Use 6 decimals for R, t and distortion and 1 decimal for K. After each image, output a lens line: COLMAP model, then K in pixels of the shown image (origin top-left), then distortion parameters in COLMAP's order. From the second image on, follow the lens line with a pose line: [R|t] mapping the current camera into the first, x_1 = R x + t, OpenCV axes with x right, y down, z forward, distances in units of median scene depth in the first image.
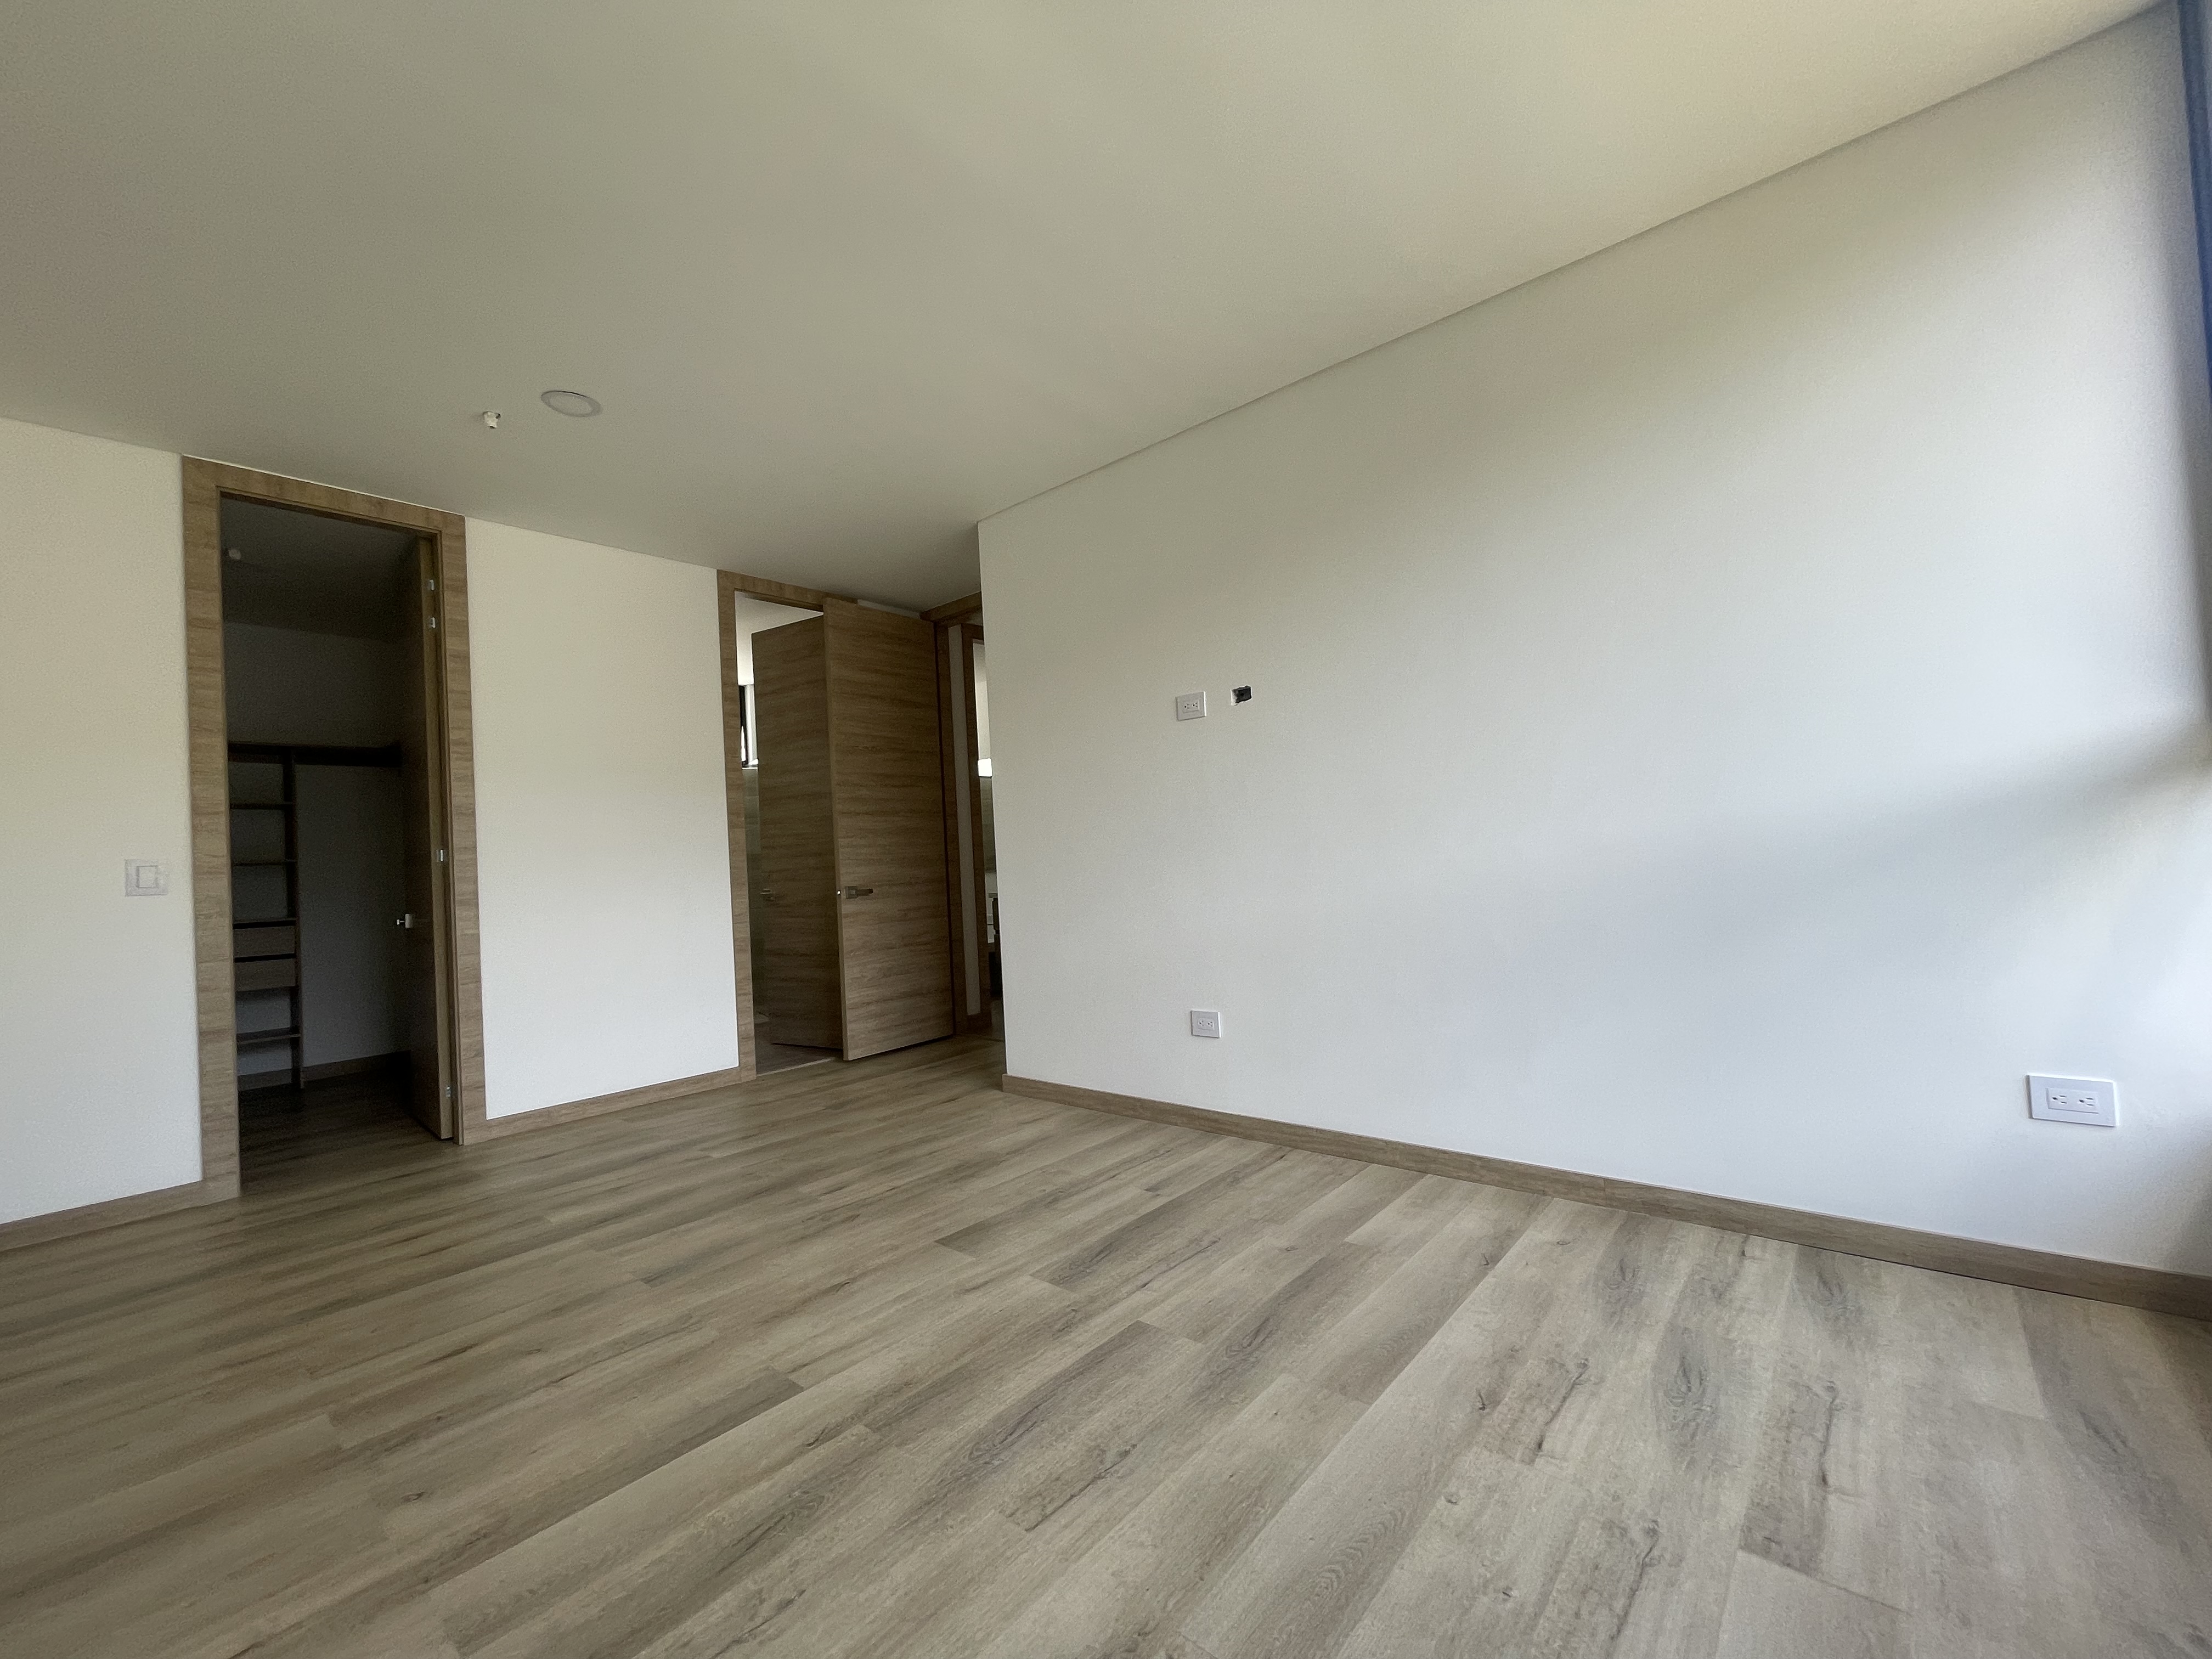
lens RADIAL K [[893.8, 0, 1098.9], [0, 893.8, 839.4], [0, 0, 1]] dist [0.001088, -0.000130]
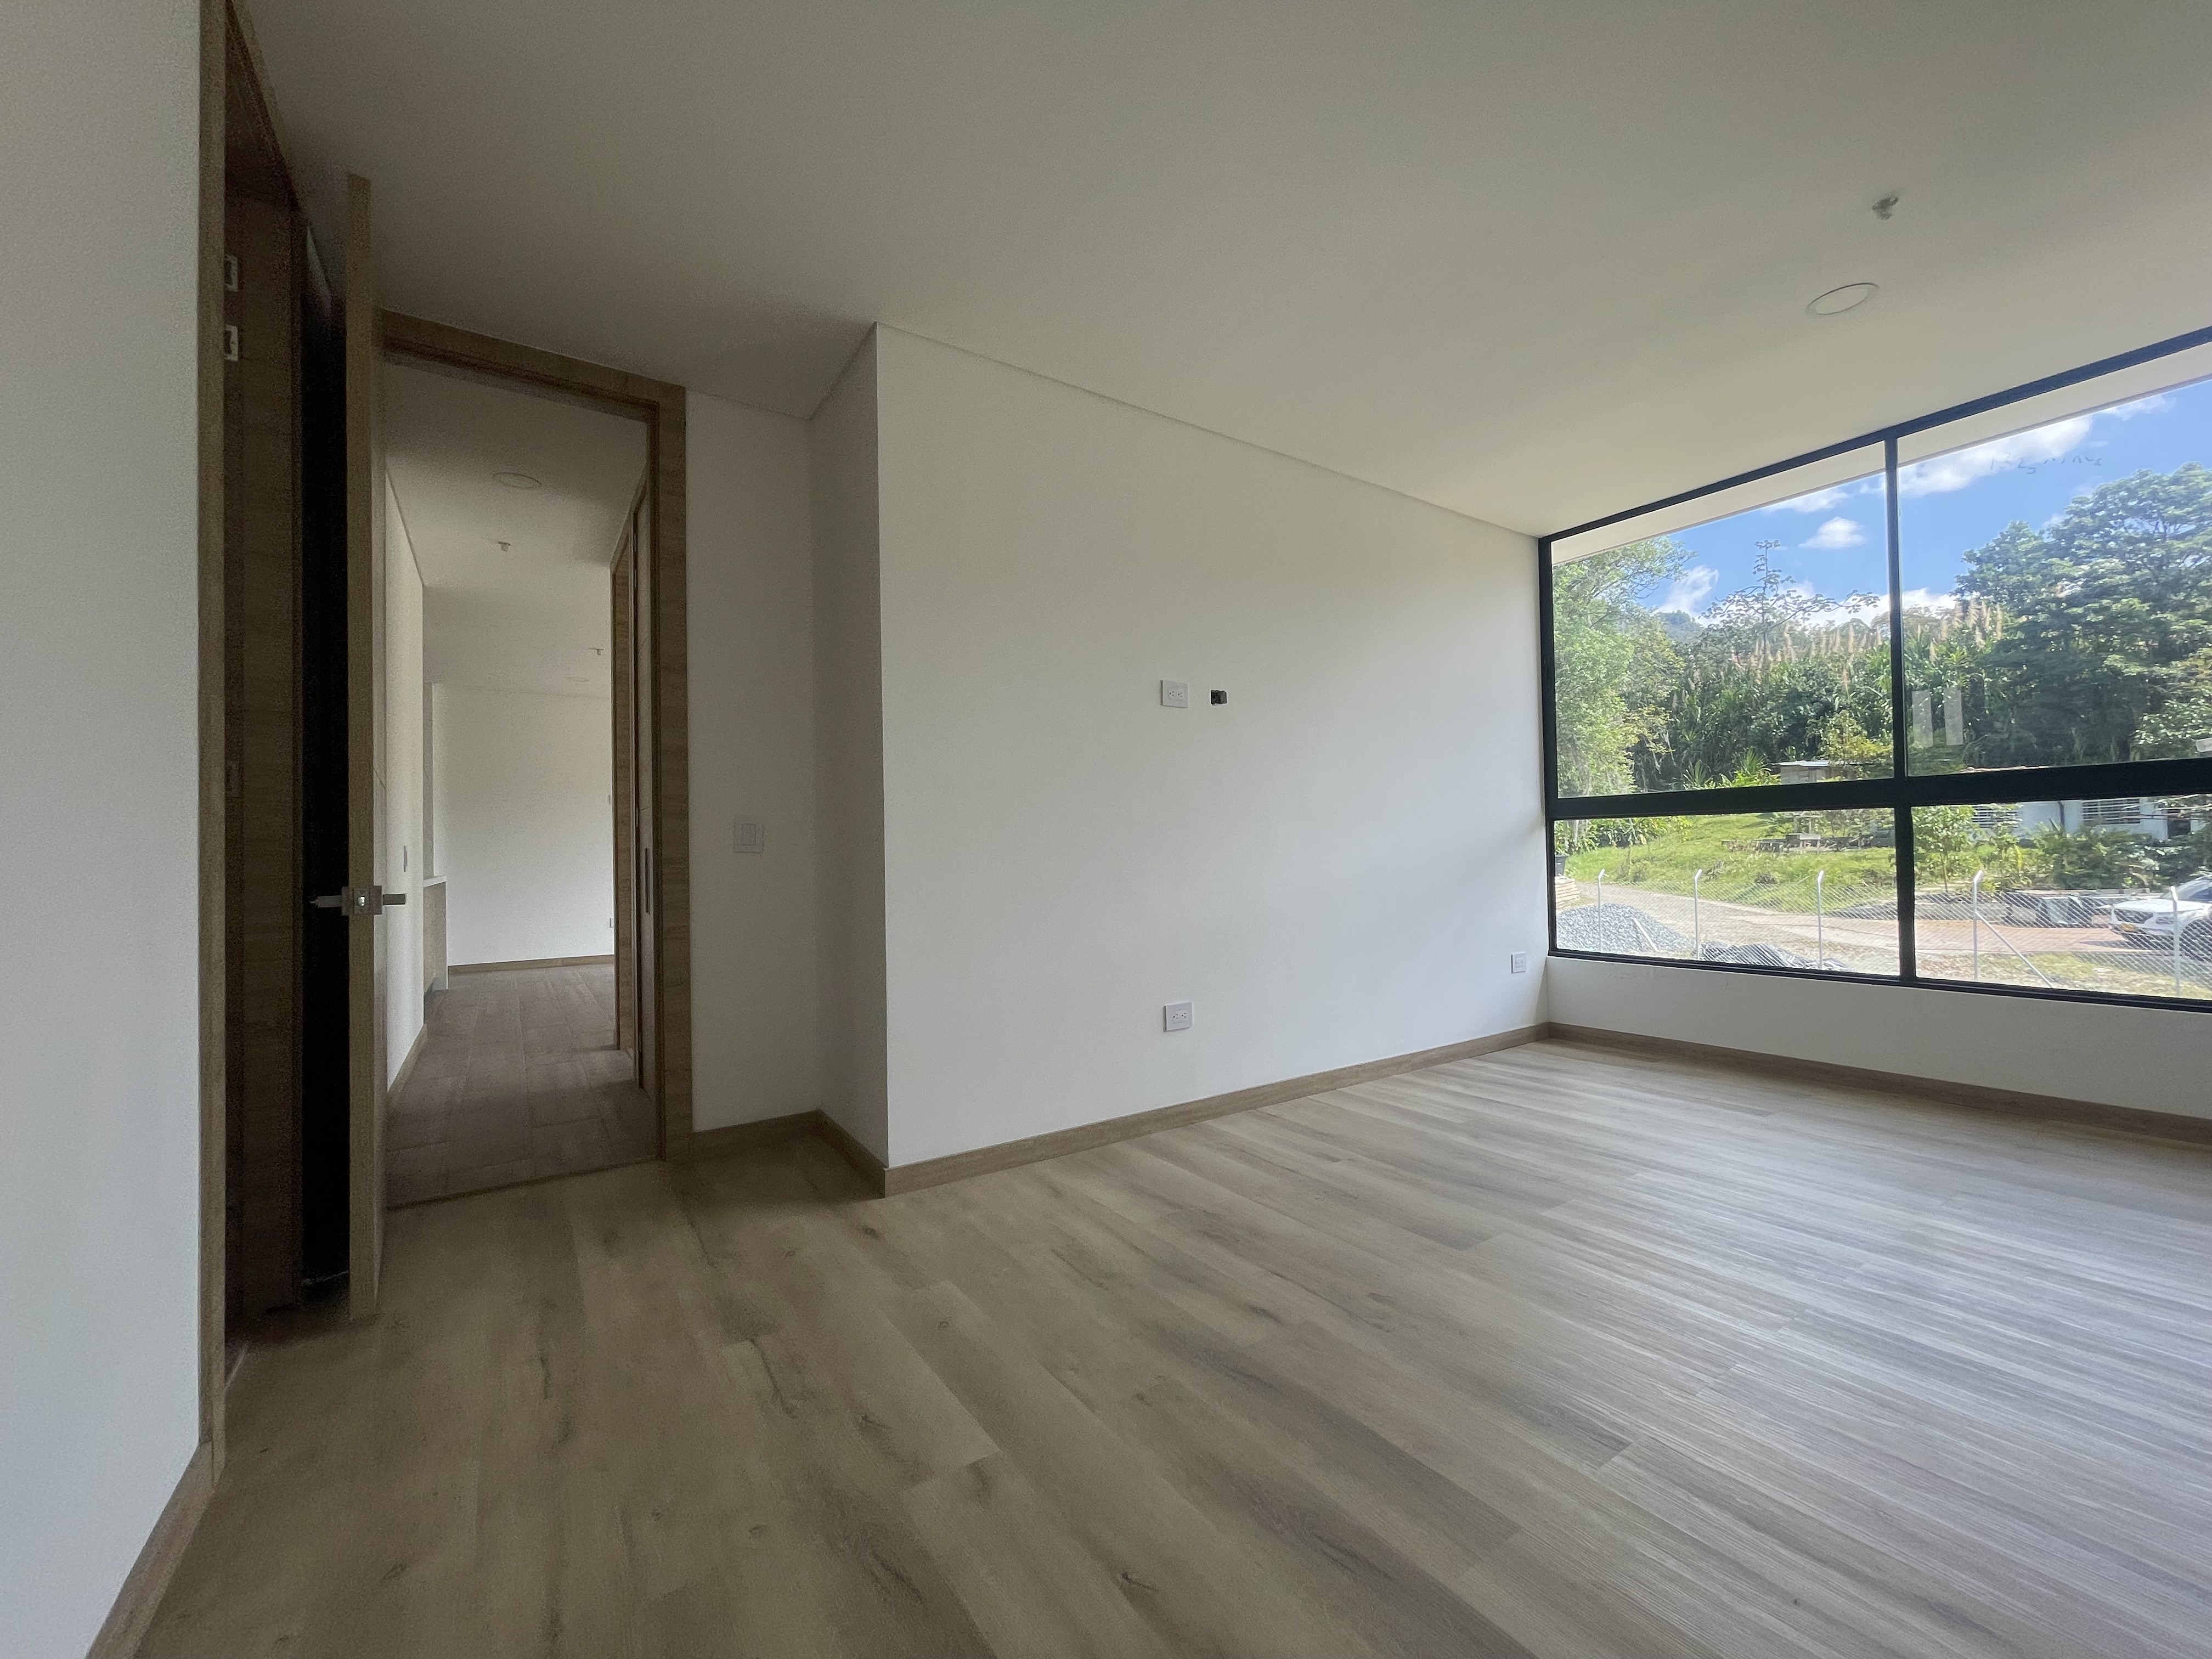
lens RADIAL K [[889.5, 0, 1109.3], [0, 889.5, 836.1], [0, 0, 1]] dist [0.000026, 0.000012]
pose [[0.250149, 0.067372, 0.965861, -1.081380], [-0.021051, 0.997719, -0.064142, 0.089061], [-0.967979, -0.004288, 0.250996, 1.035332]]
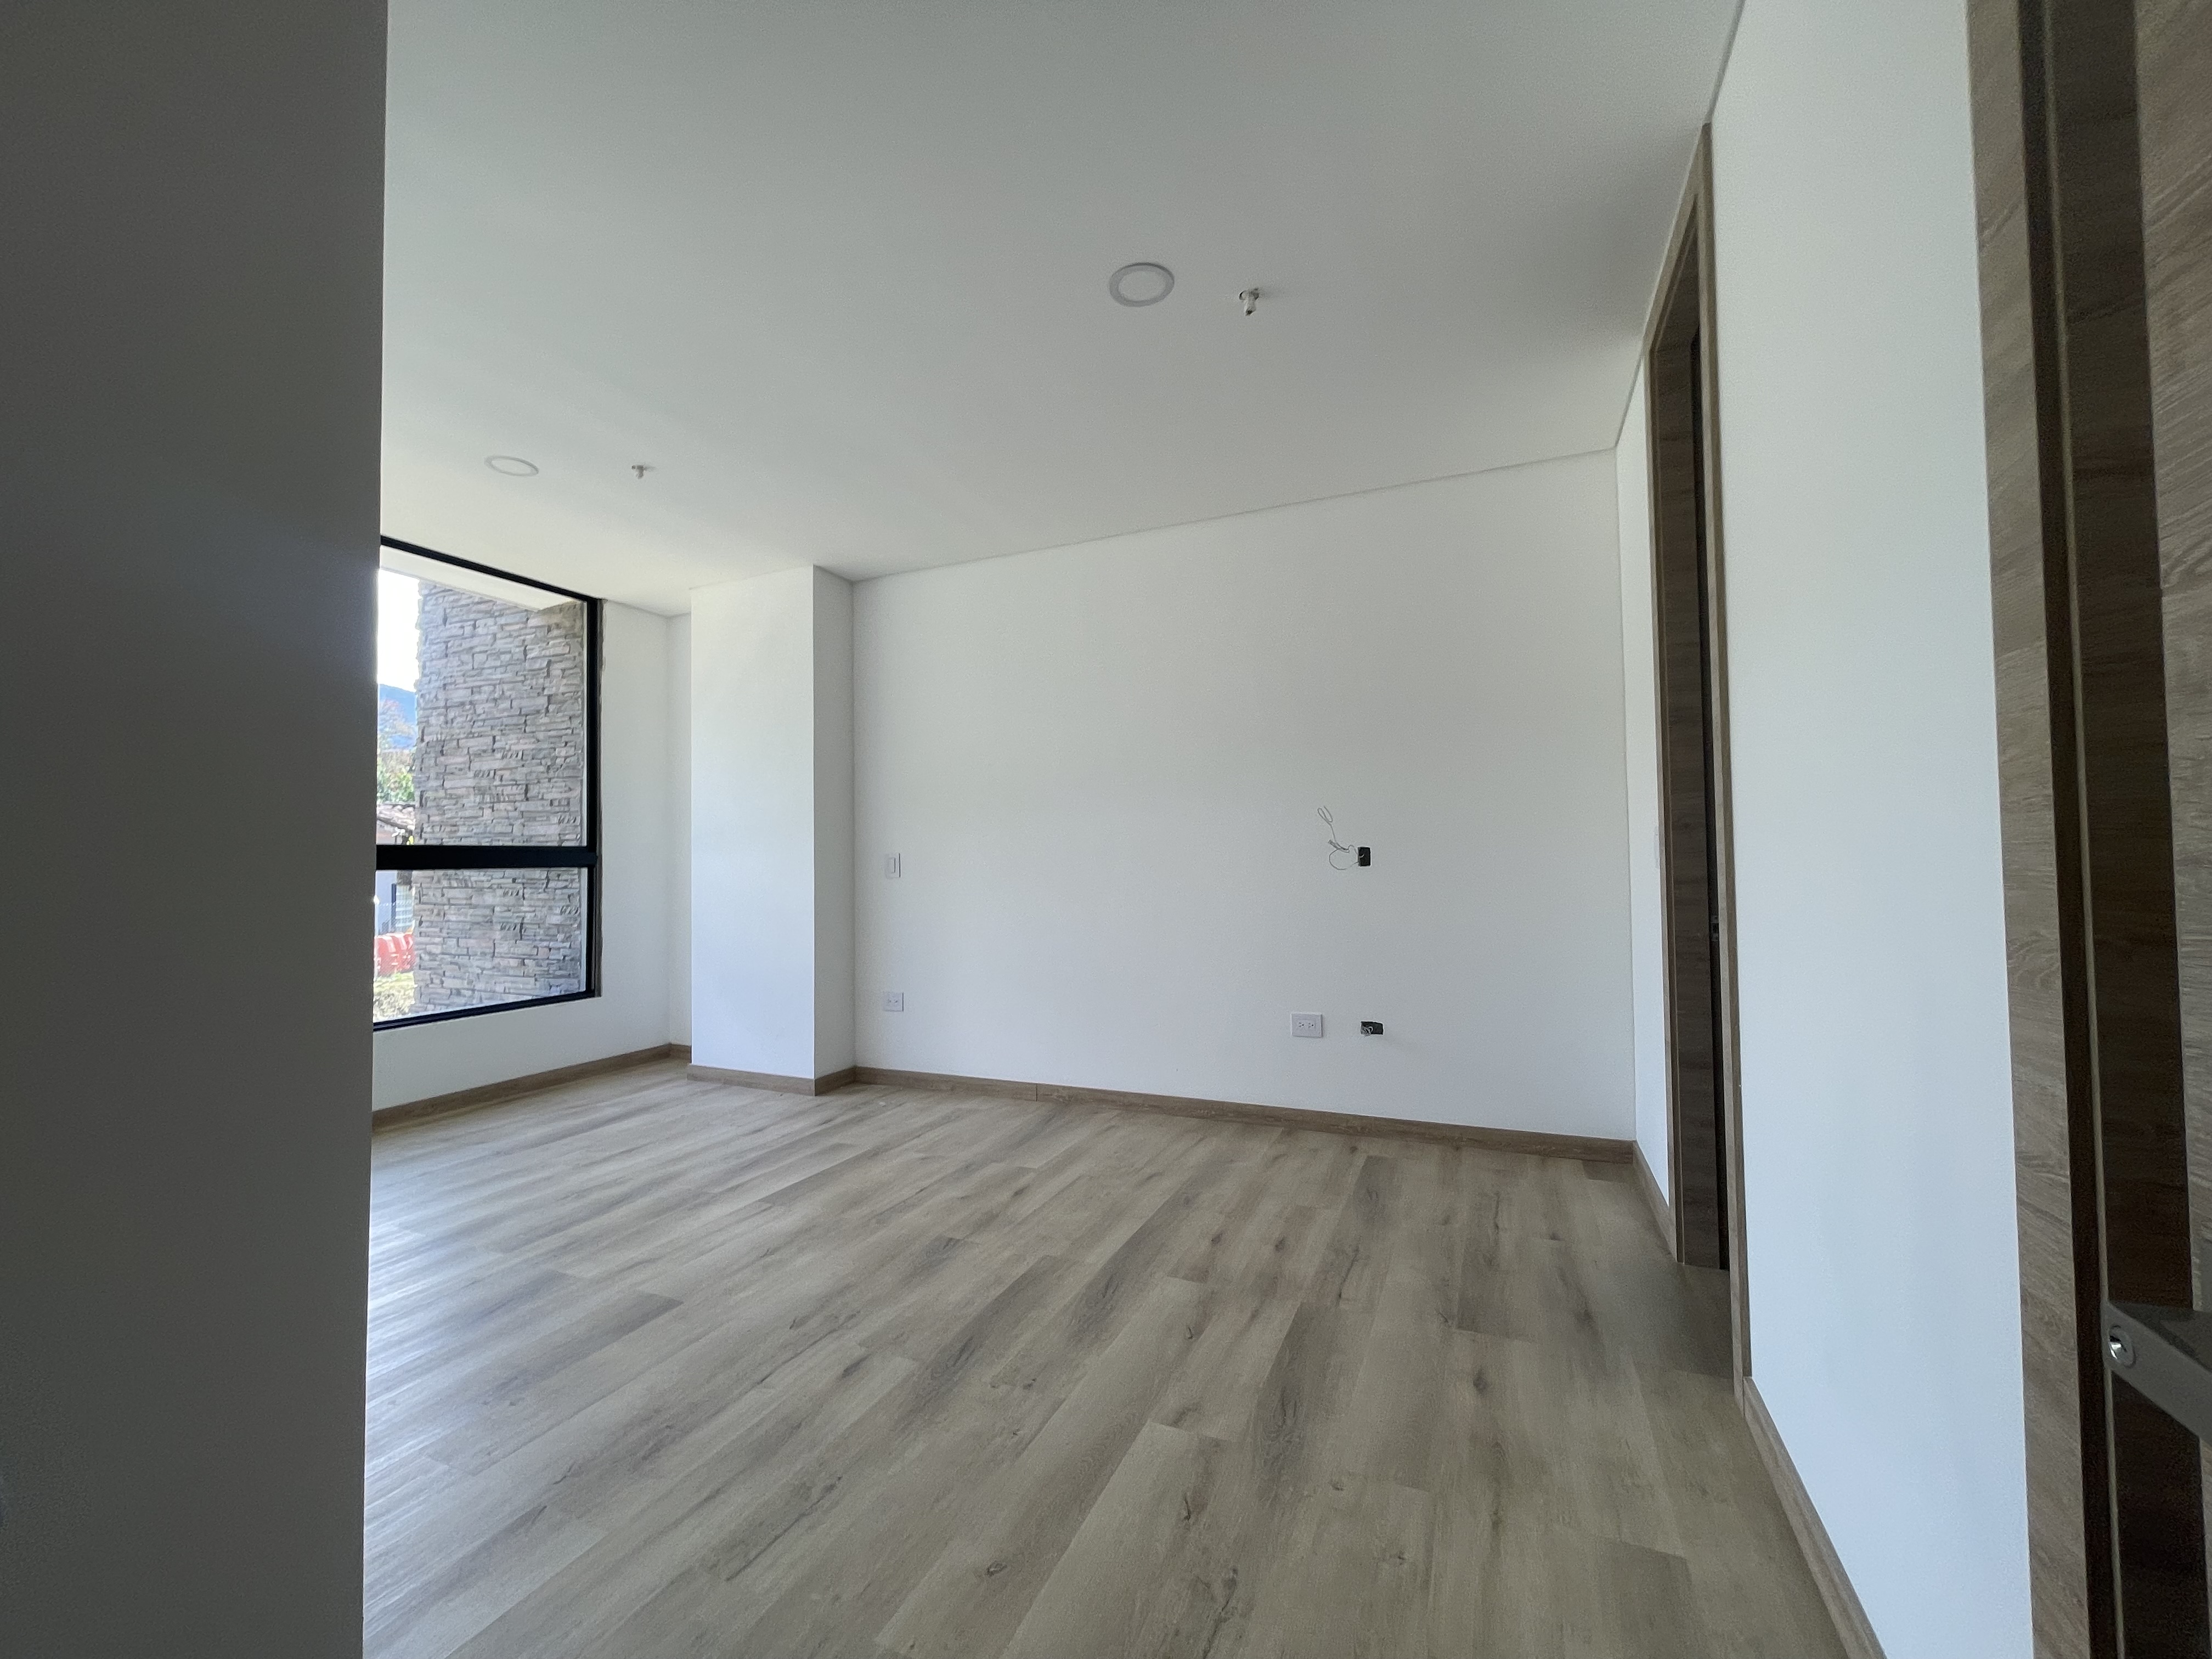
lens RADIAL K [[897.1, 0, 1100.5], [0, 897.1, 838.2], [0, 0, 1]] dist [-0.002925, -0.000200]
pose [[-0.952716, 0.056909, -0.298486, -0.320979], [0.071761, 0.996658, -0.039026, 0.031302], [0.295267, -0.058600, -0.953616, 1.894534]]
